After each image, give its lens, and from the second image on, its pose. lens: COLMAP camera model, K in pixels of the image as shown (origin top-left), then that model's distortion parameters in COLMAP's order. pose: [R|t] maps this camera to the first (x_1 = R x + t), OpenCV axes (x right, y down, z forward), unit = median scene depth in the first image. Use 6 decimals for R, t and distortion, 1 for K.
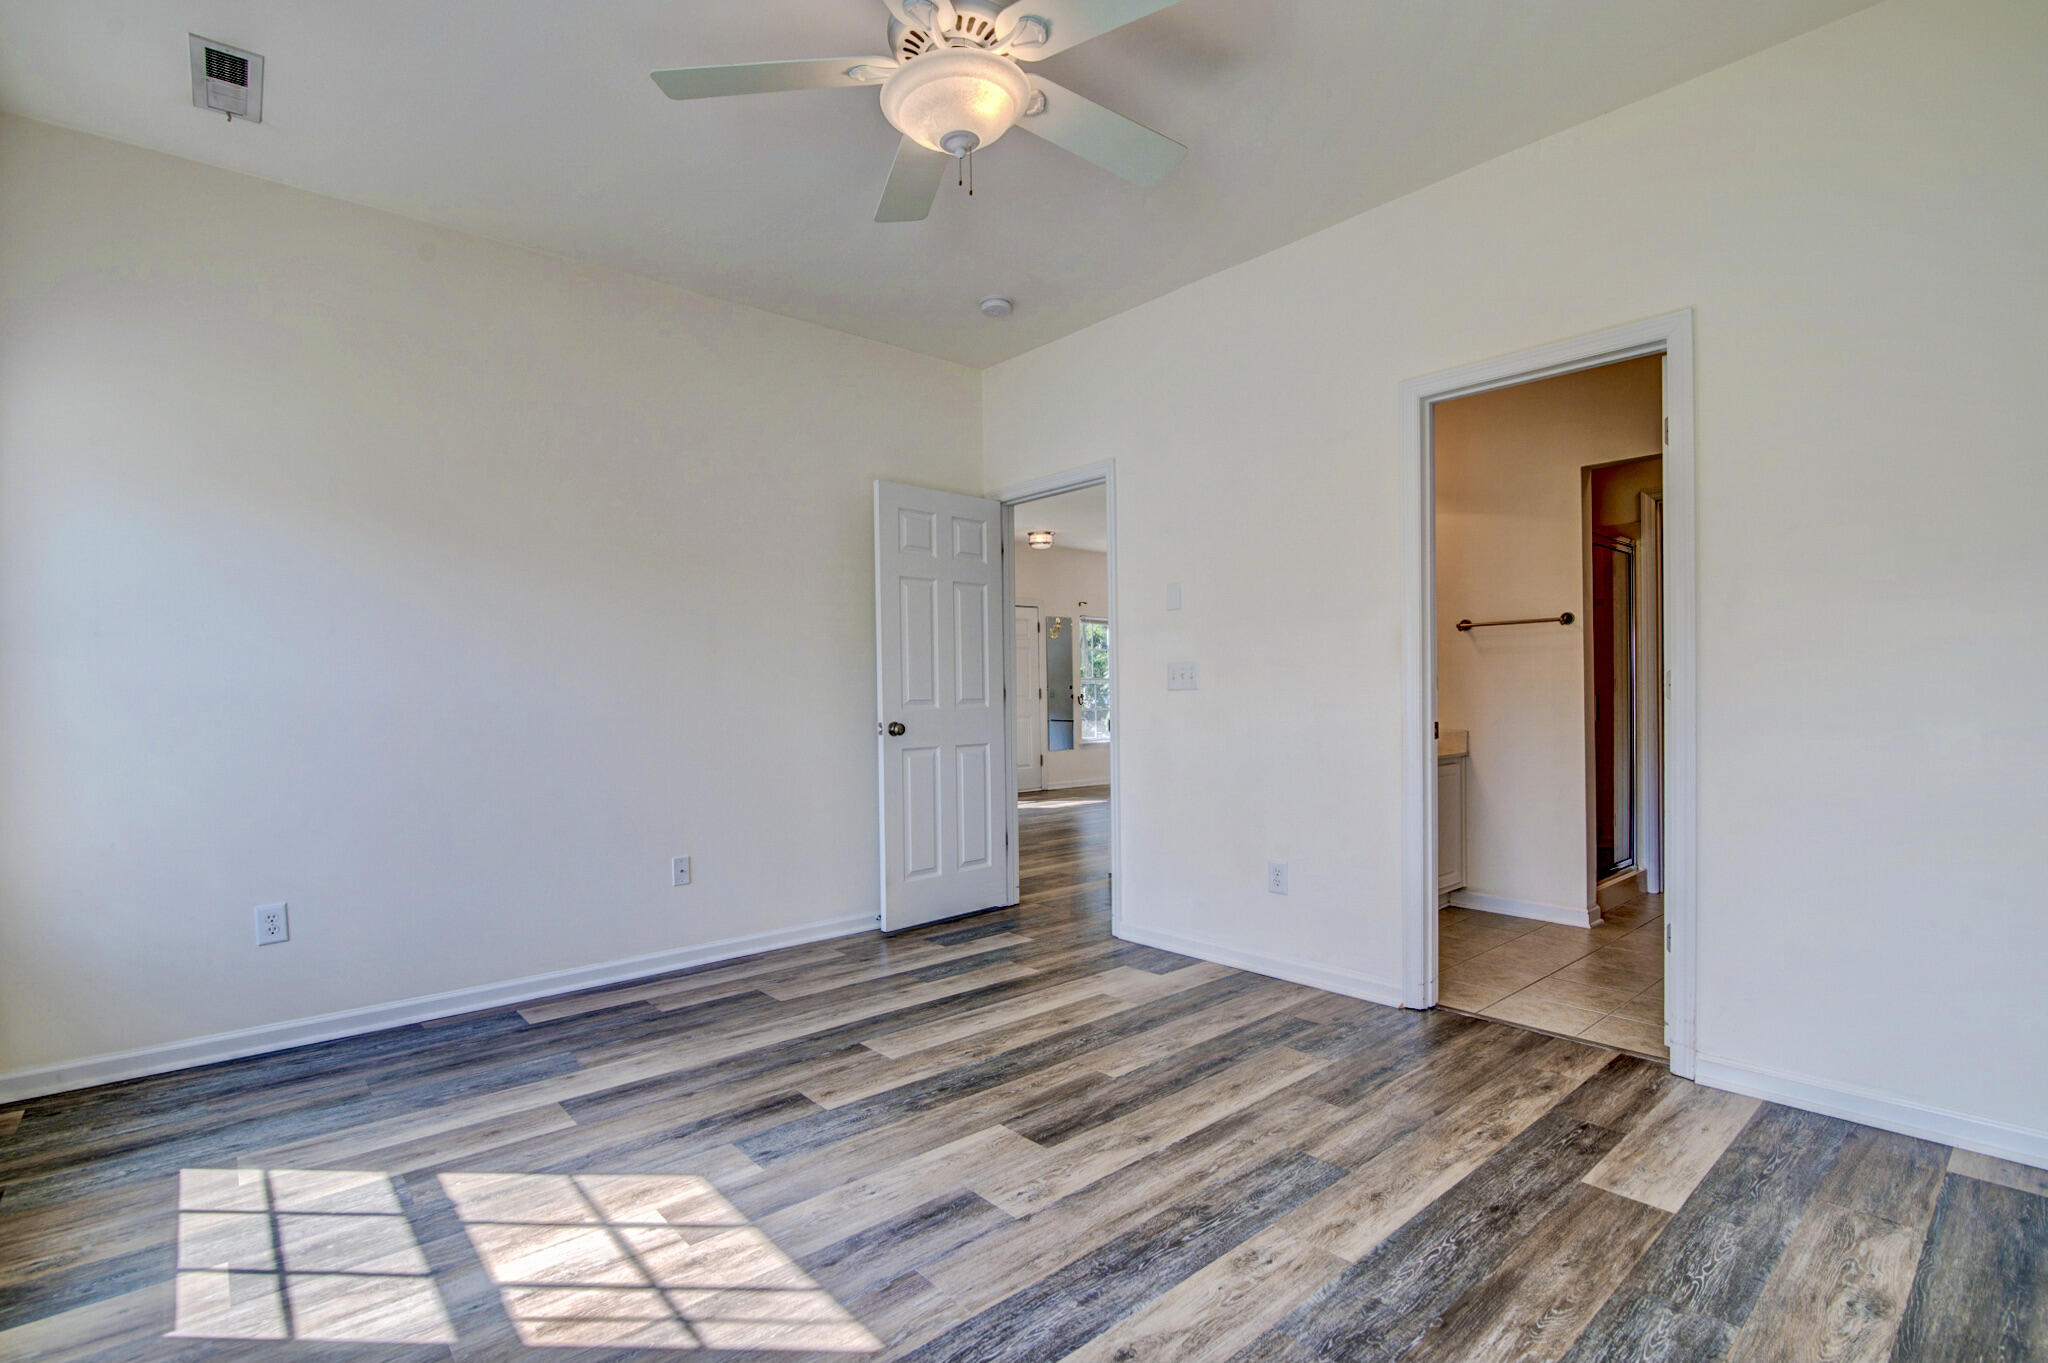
lens RADIAL K [[953.4, 0, 1017.2], [0, 953.4, 698.0], [0, 0, 1]] dist [-0.016286, 0.000192]
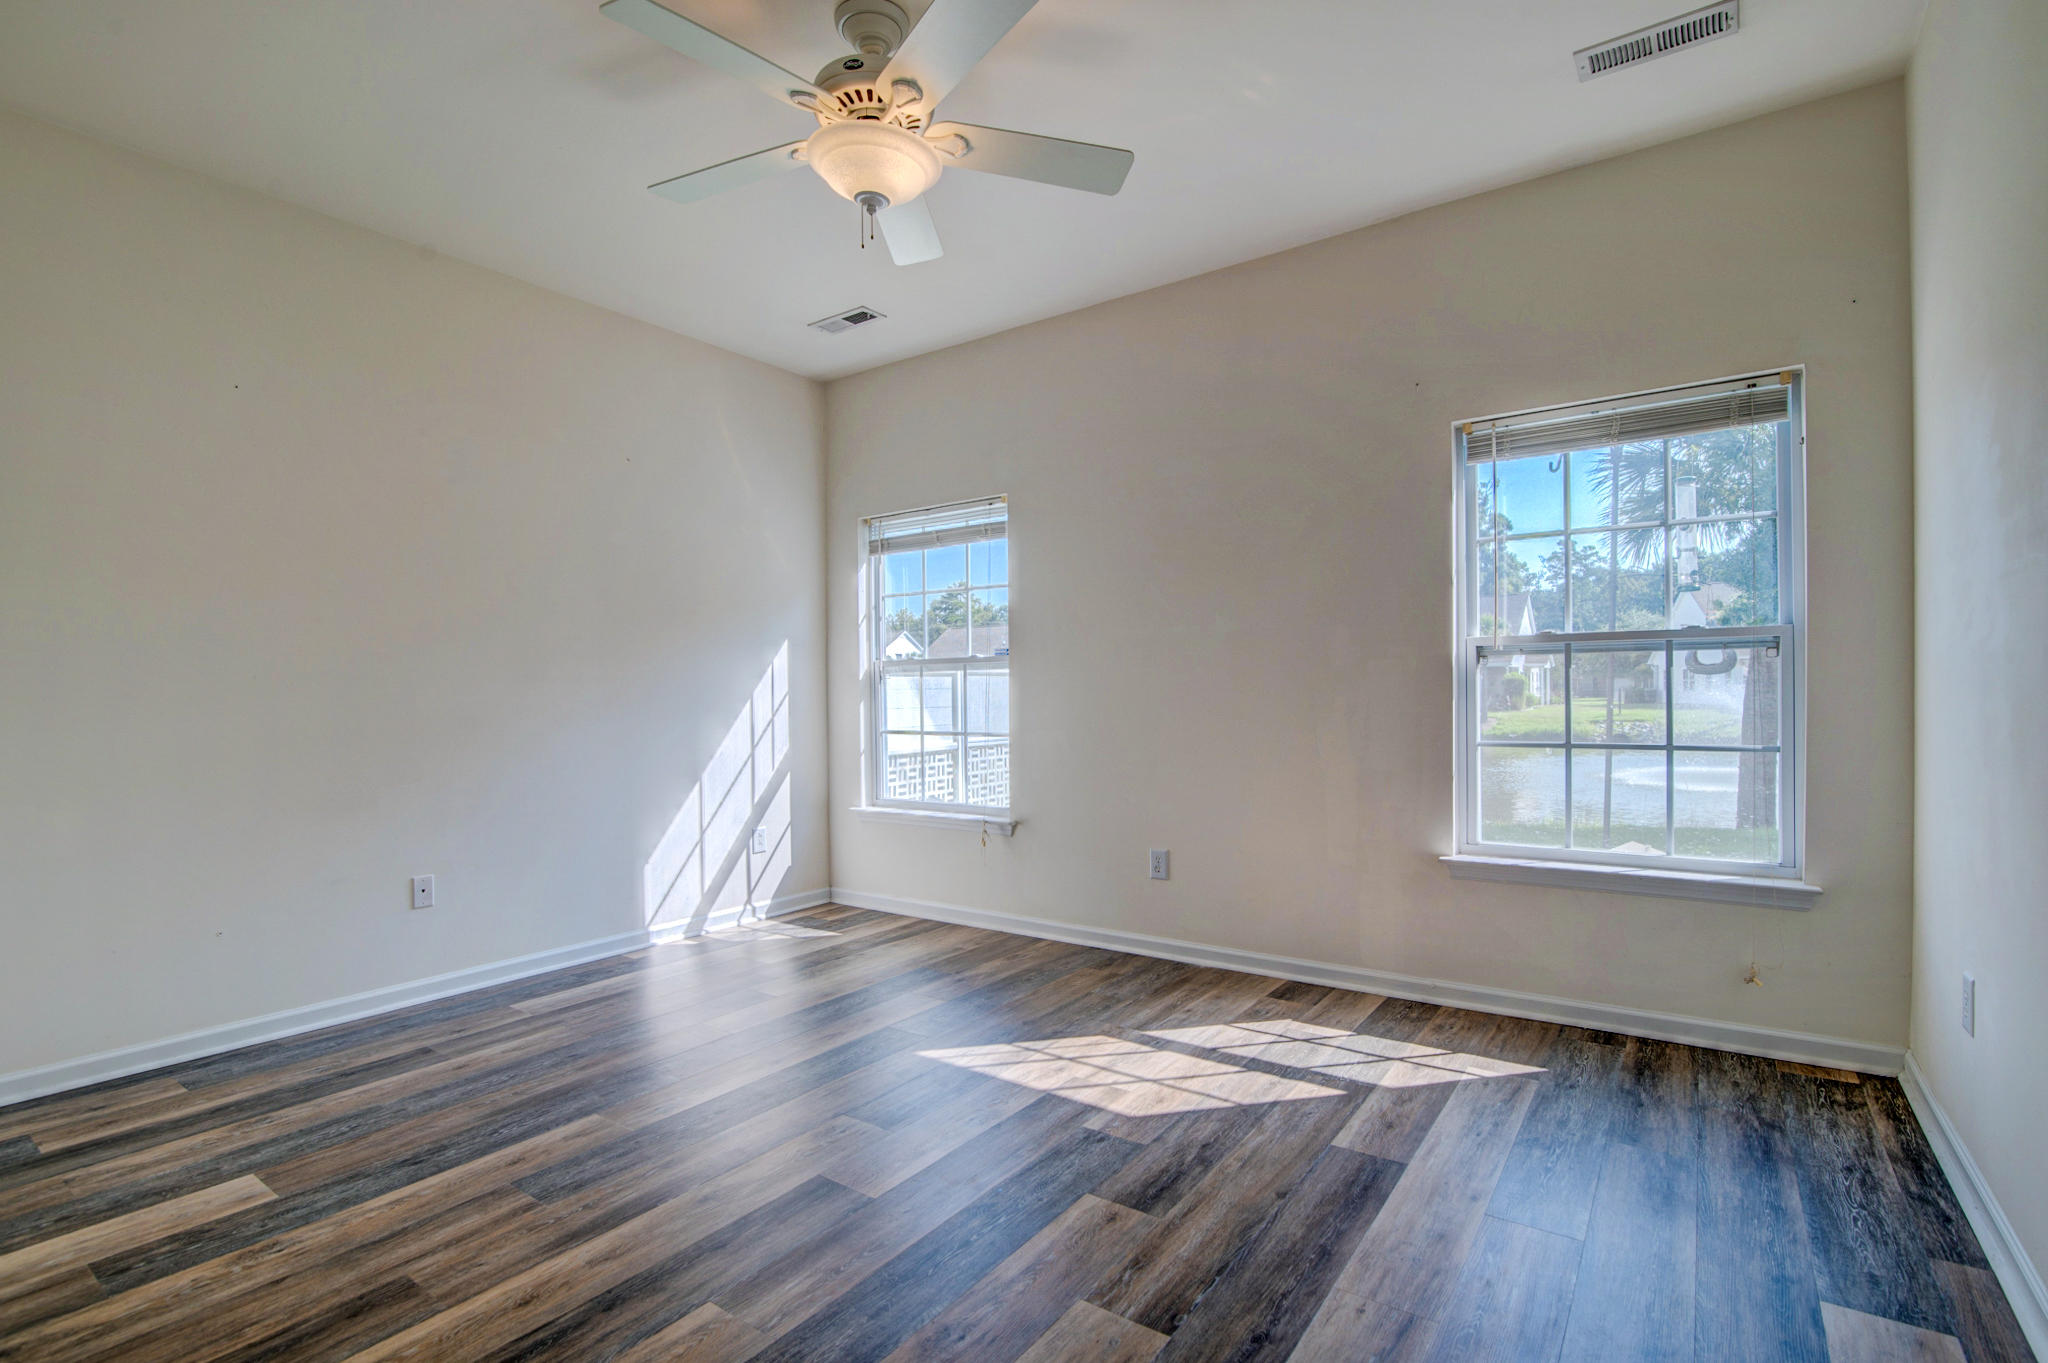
lens RADIAL K [[953.4, 0, 1017.2], [0, 953.4, 698.0], [0, 0, 1]] dist [-0.016286, 0.000192]
pose [[-0.973757, 0.028182, -0.225838, 0.041722], [0.025584, 0.999569, 0.014425, -0.014001], [0.226147, 0.008268, -0.974058, 2.121944]]
